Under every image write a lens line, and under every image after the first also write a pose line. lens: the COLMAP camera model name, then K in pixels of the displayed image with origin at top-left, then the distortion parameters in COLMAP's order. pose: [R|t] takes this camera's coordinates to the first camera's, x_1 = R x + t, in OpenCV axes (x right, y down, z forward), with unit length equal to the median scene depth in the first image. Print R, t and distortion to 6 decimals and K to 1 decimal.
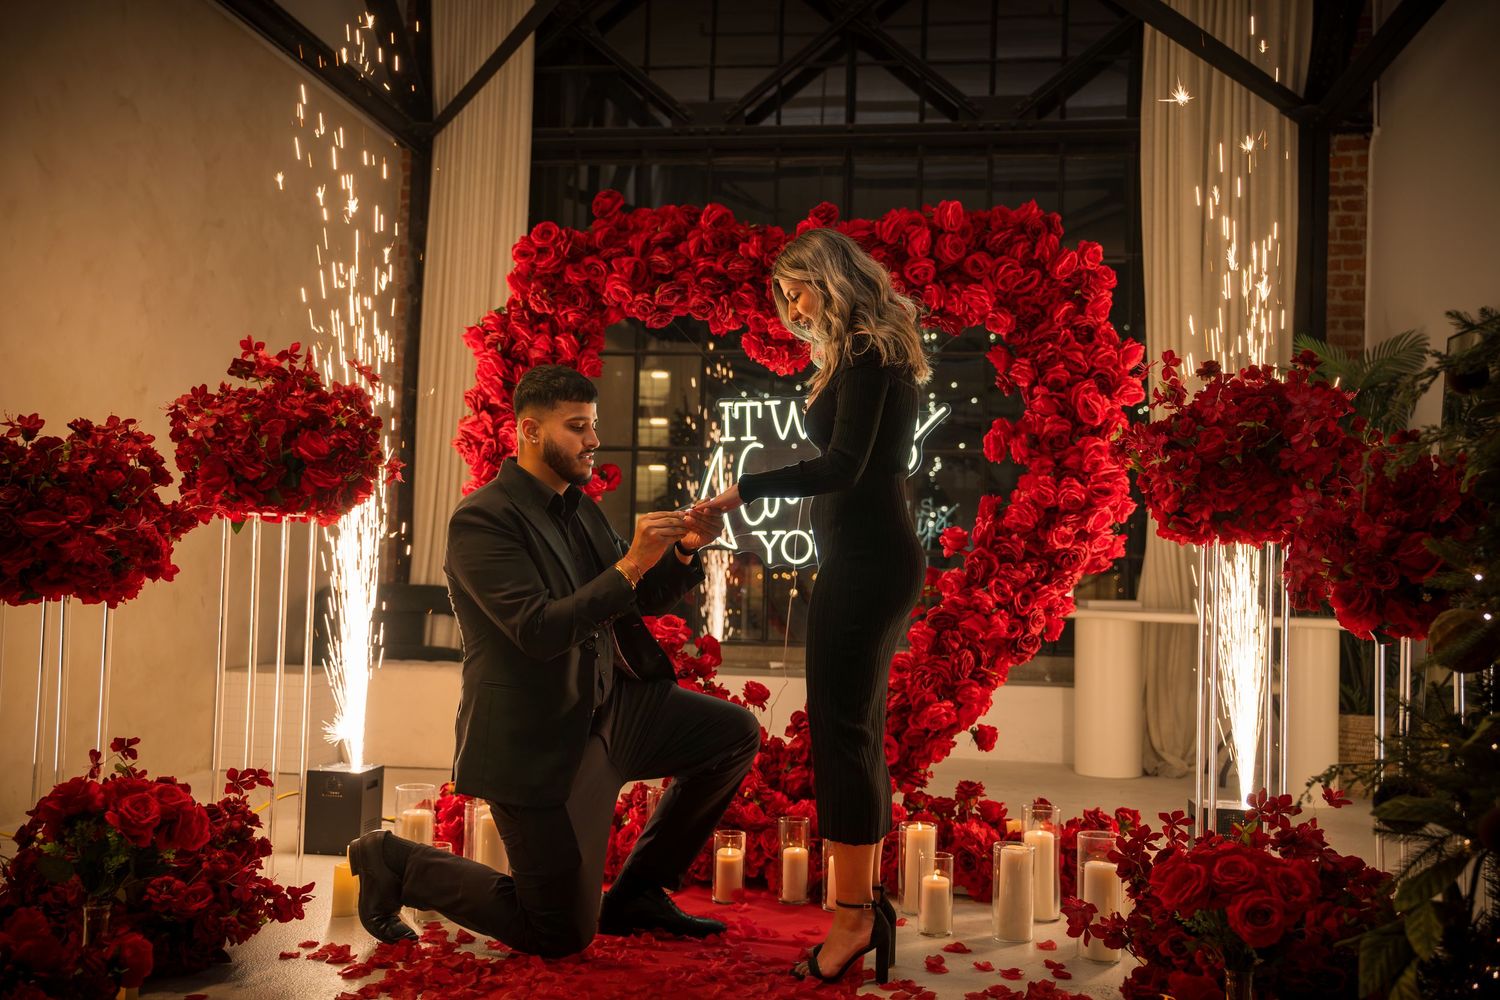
lens RADIAL K [[1494.8, 0, 757.3], [0, 1494.8, 496.4], [0, 0, 1]] dist [0.014479, 0.126057]
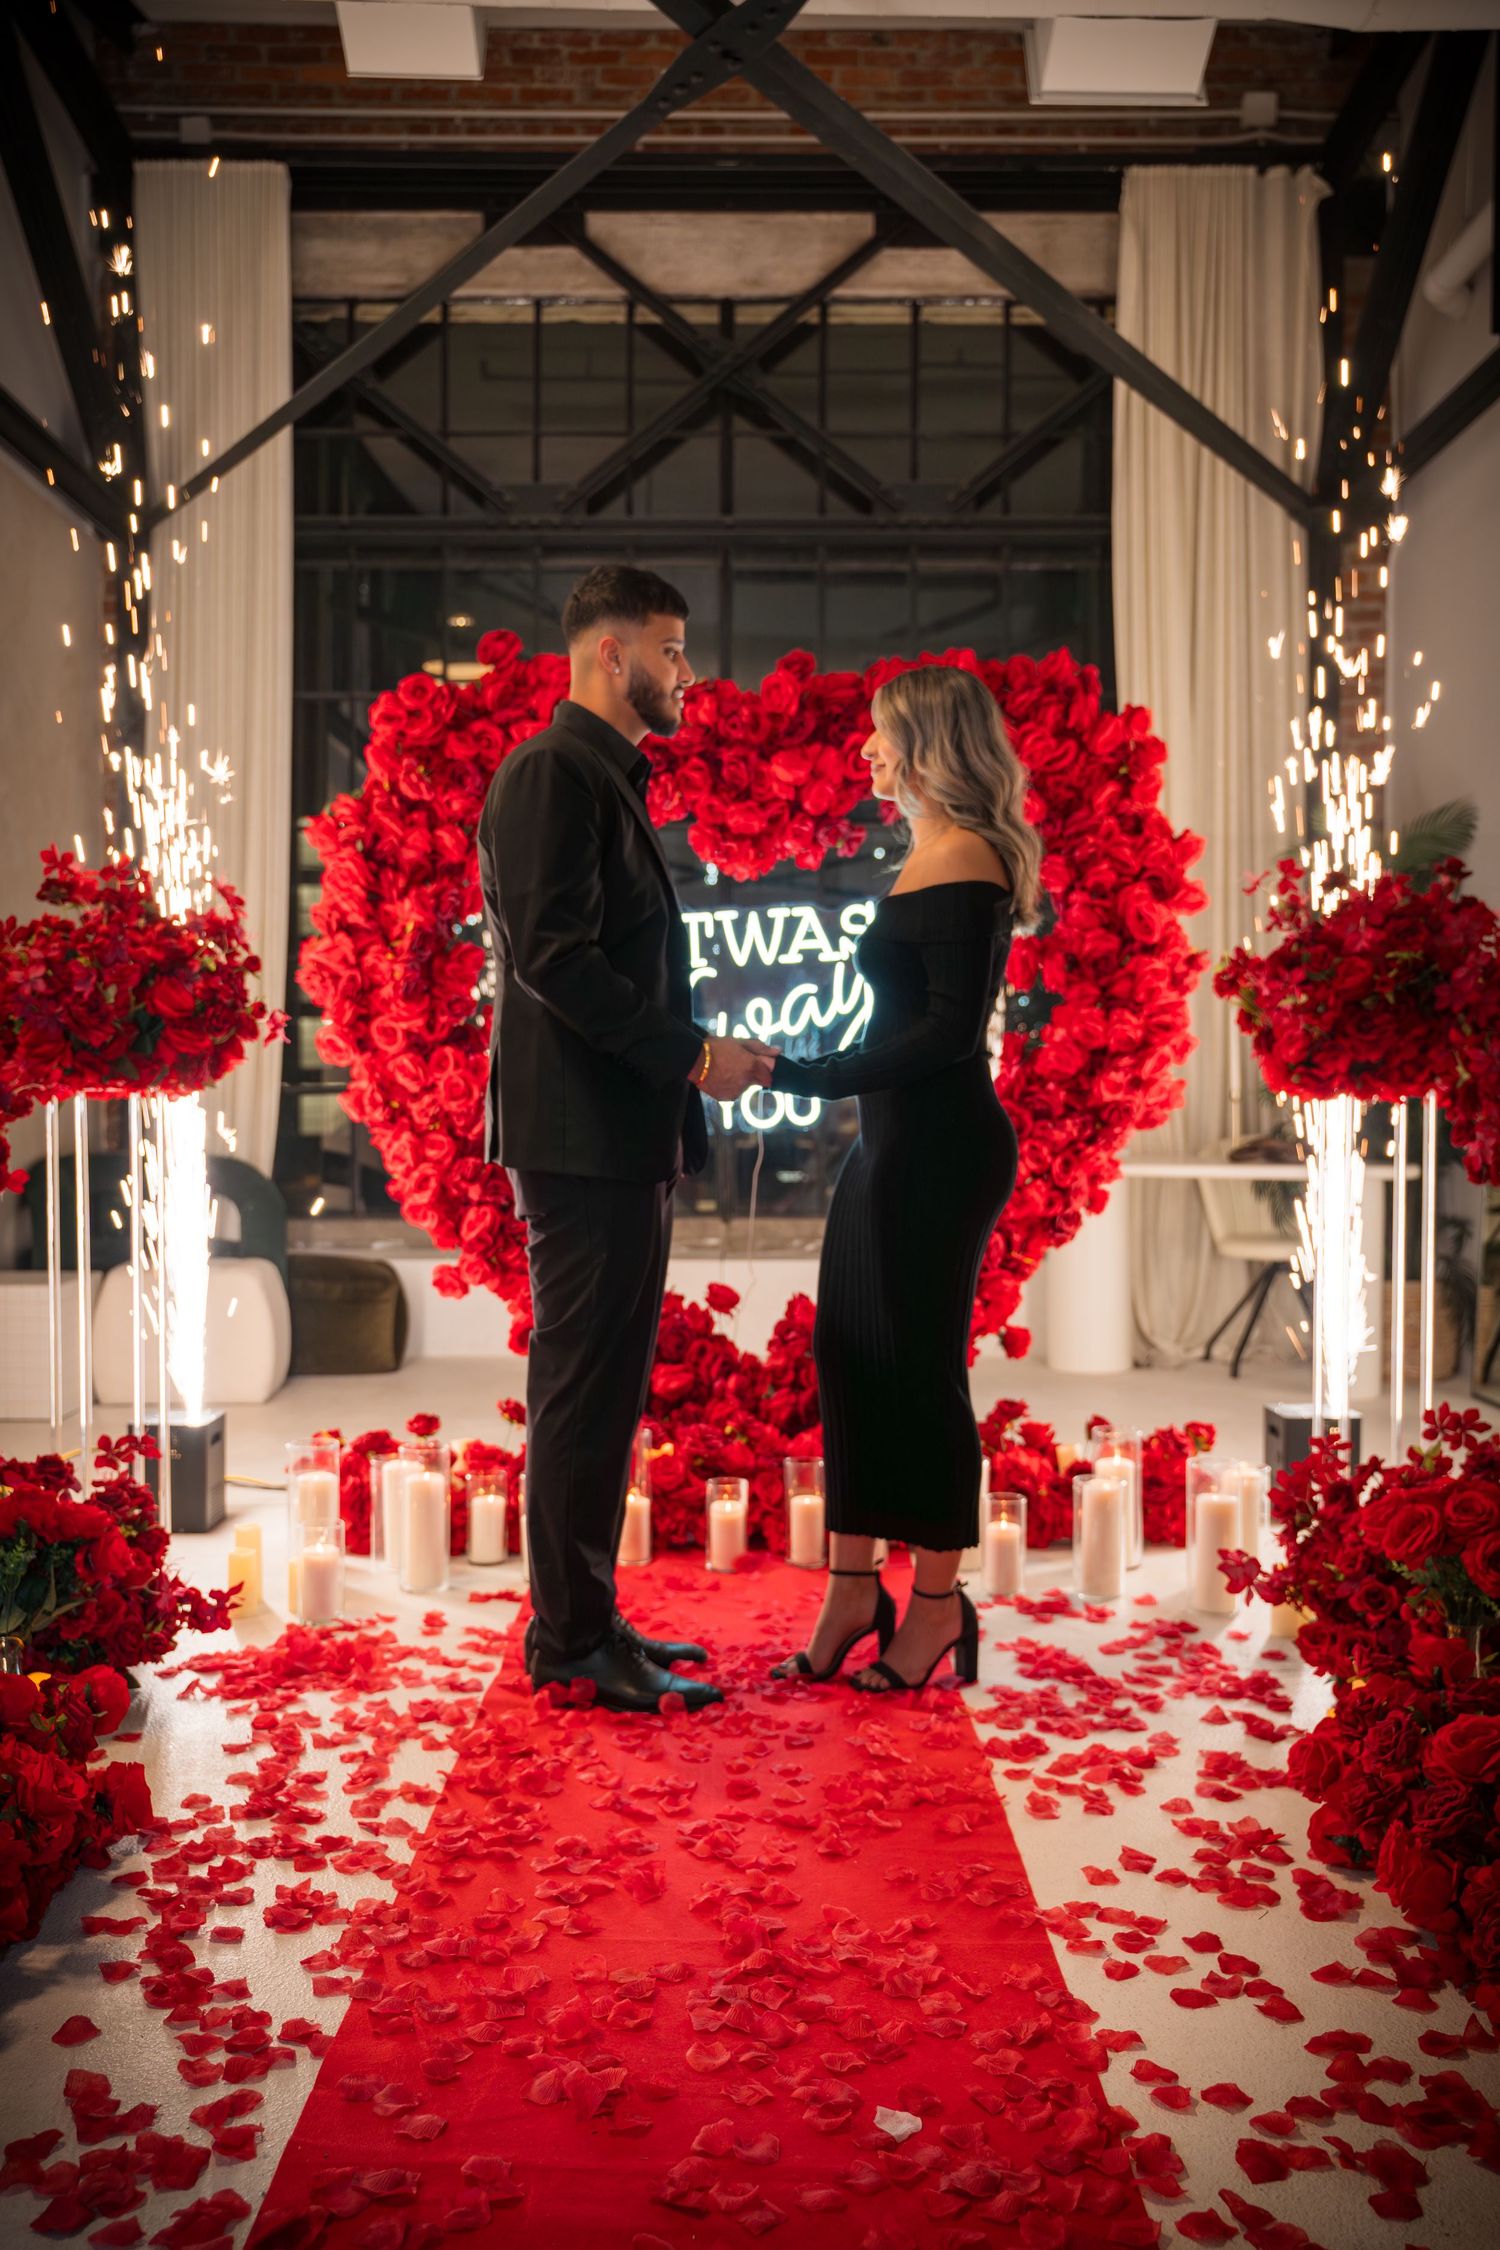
lens RADIAL K [[2024.0, 0, 751.6], [0, 2024.0, 1127.1], [0, 0, 1]] dist [-0.009853, -0.001509]
pose [[0.989742, -0.029290, 0.139831, -0.129421], [0.019465, 0.997278, 0.071124, -0.029647], [-0.141534, -0.067672, 0.987618, -0.024623]]
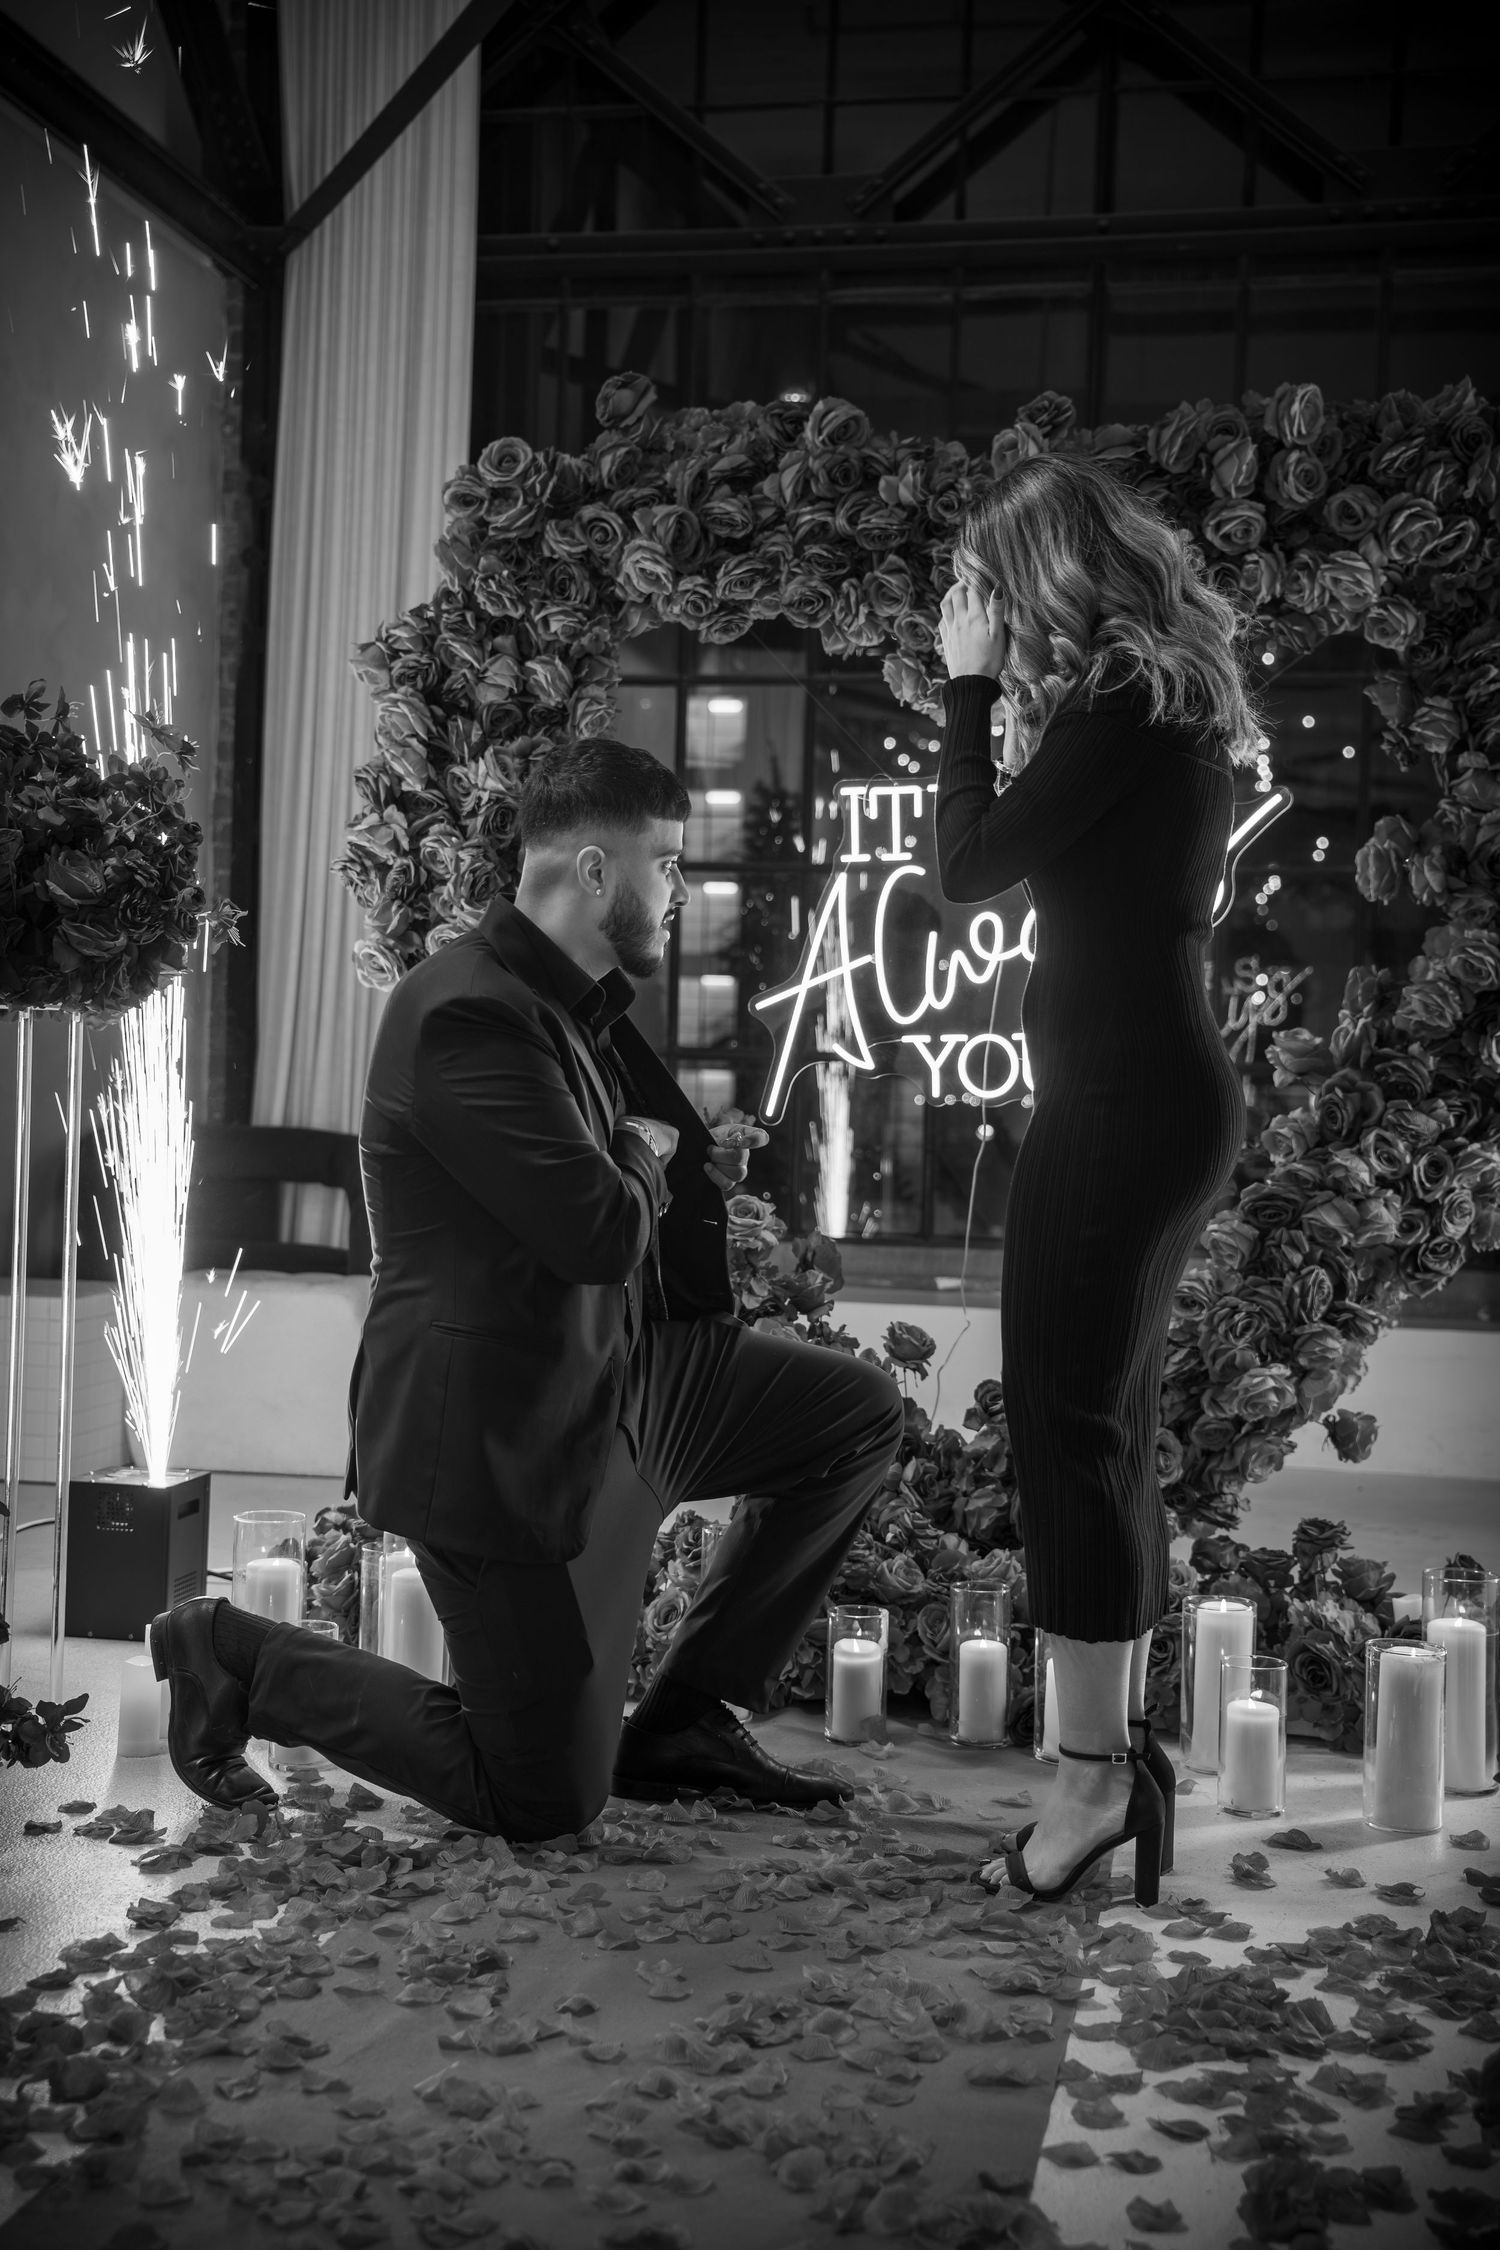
lens RADIAL K [[2904.5, 0, 722.0], [0, 2904.5, 1099.4], [0, 0, 1]] dist [0.117757, 0.091036]
pose [[0.997803, 0.003417, -0.066169, 0.001020], [0.000166, 0.998538, 0.054056, -0.009646], [0.066257, -0.053948, 0.996343, -0.016887]]
